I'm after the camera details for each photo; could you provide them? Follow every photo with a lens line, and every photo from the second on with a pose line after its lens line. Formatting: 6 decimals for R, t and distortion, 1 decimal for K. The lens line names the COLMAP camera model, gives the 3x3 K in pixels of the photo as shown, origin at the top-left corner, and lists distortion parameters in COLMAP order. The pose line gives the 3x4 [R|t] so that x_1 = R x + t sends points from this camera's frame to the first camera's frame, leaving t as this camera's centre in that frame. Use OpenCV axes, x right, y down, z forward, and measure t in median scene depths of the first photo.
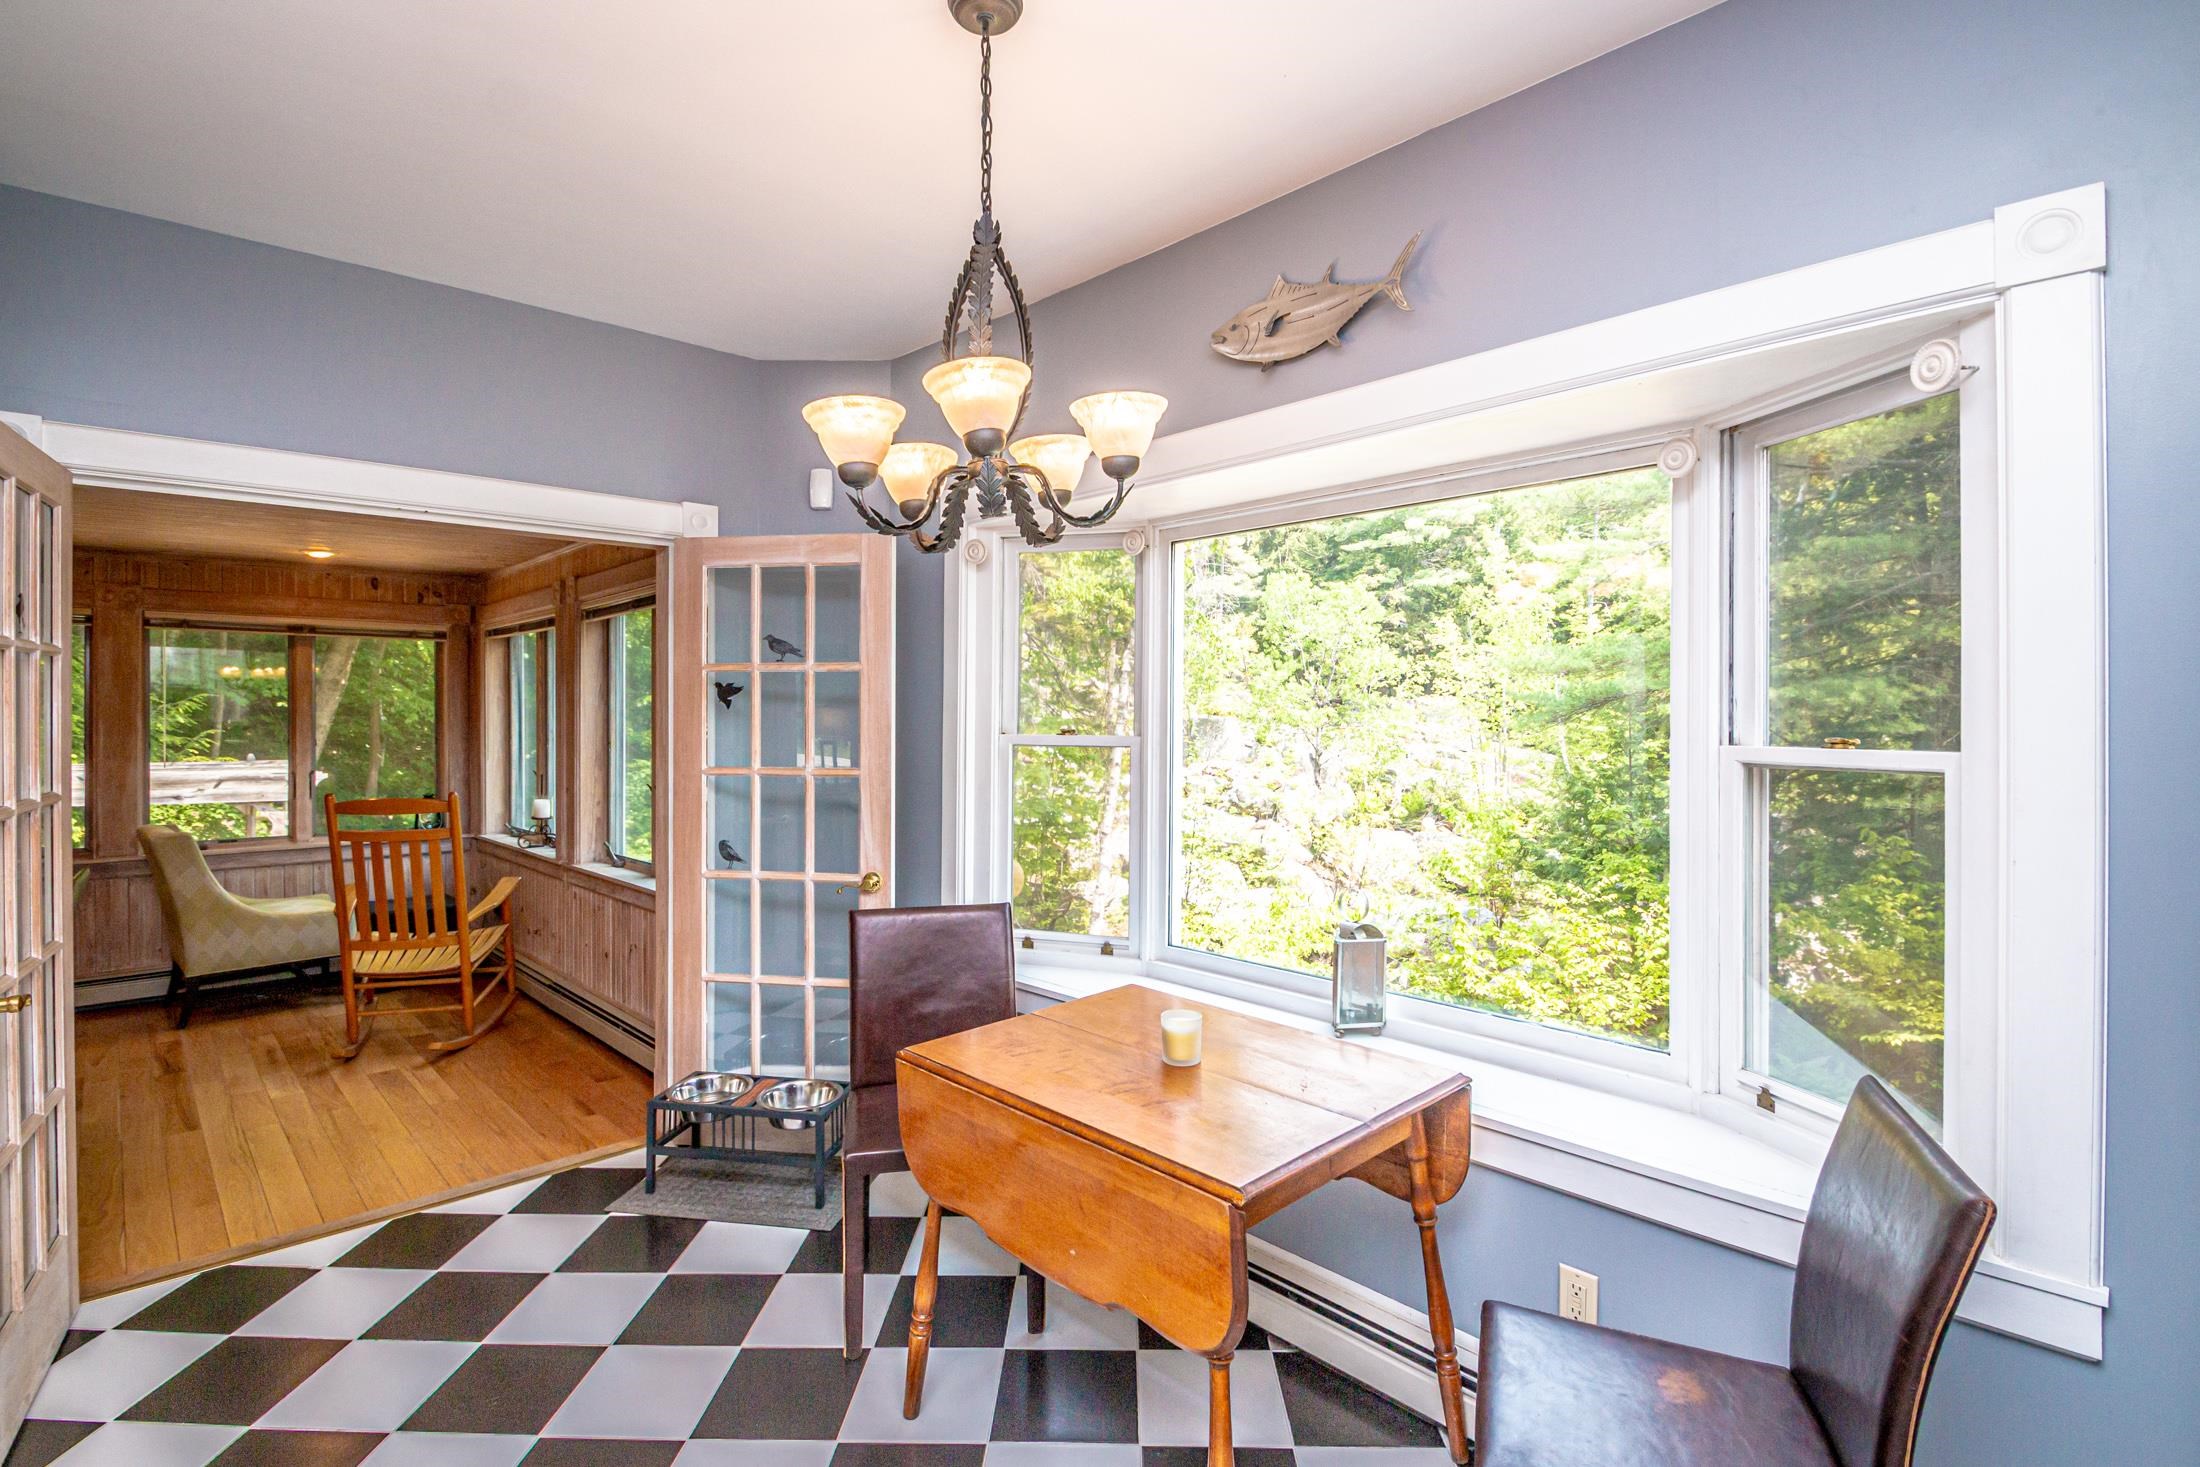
lens RADIAL K [[1054.6, 0, 1056.9], [0, 1054.6, 720.5], [0, 0, 1]] dist [0.000911, -0.000974]
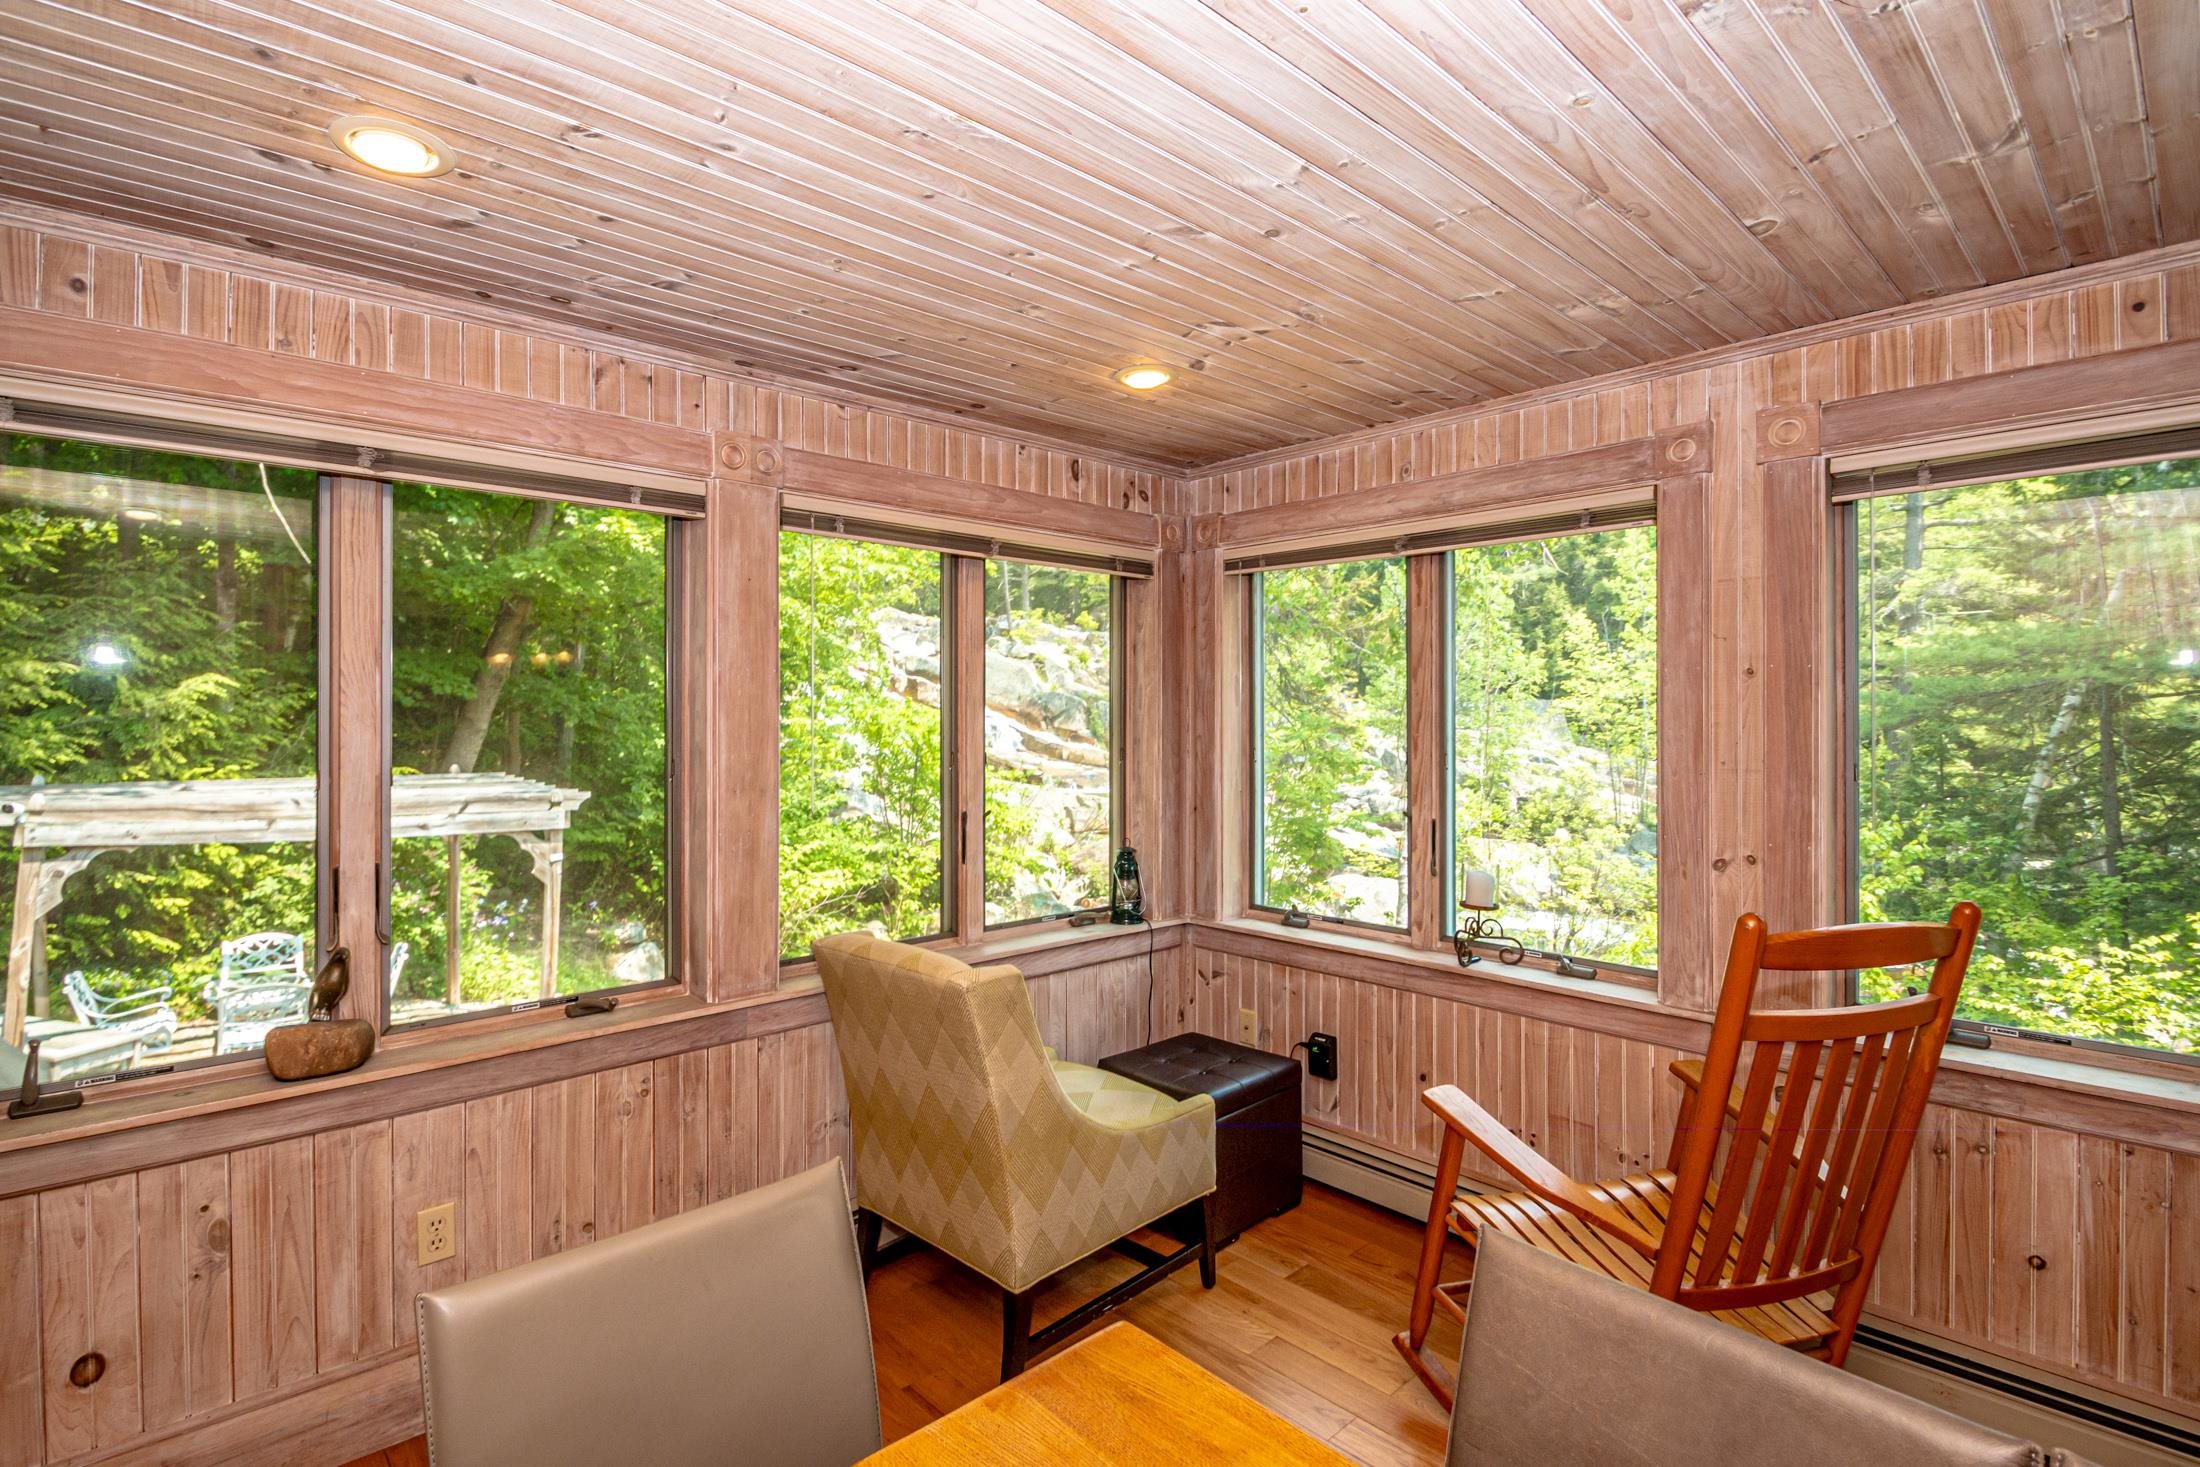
lens RADIAL K [[1054.6, 0, 1056.9], [0, 1054.6, 720.5], [0, 0, 1]] dist [0.000911, -0.000974]
pose [[0.999987, -0.000289, -0.005084, -0.389388], [0.000274, 0.999995, -0.003125, 0.001451], [0.005085, 0.003124, 0.999982, 0.267783]]
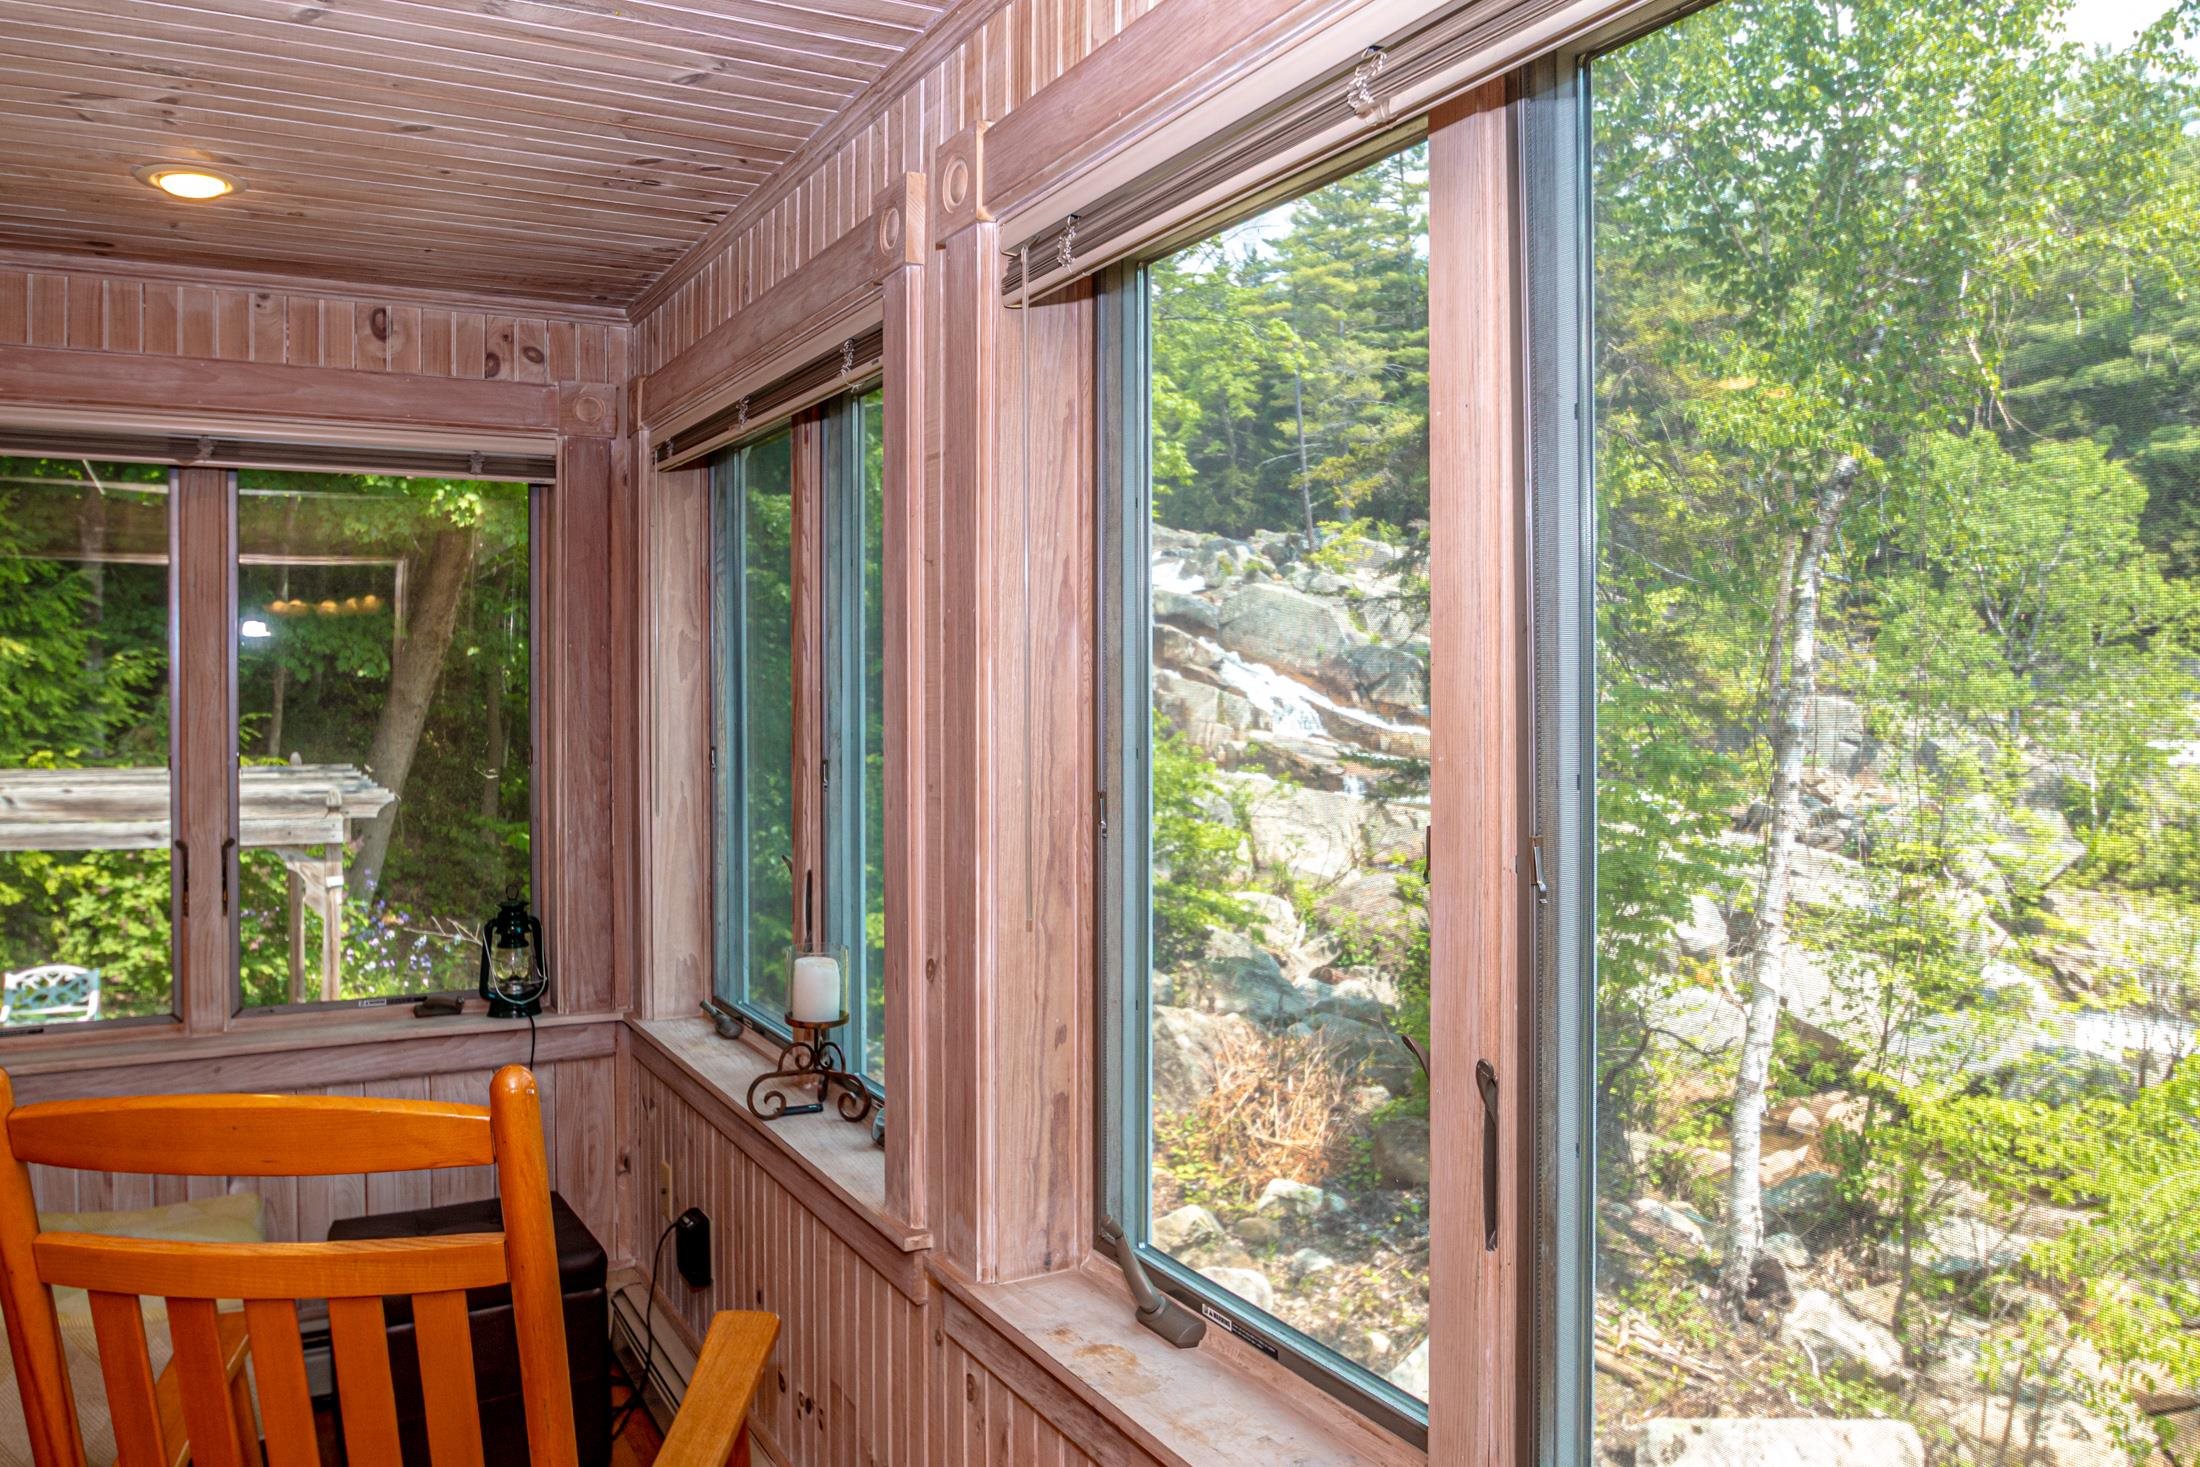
lens RADIAL K [[1580.3, 0, 1024.8], [0, 1580.3, 701.7], [0, 0, 1]] dist [-0.003905, -0.051602]
pose [[0.965646, 0.000568, -0.259859, -0.173692], [0.000634, 0.999989, 0.004542, -0.001452], [0.259859, -0.004551, 0.965636, 0.318256]]
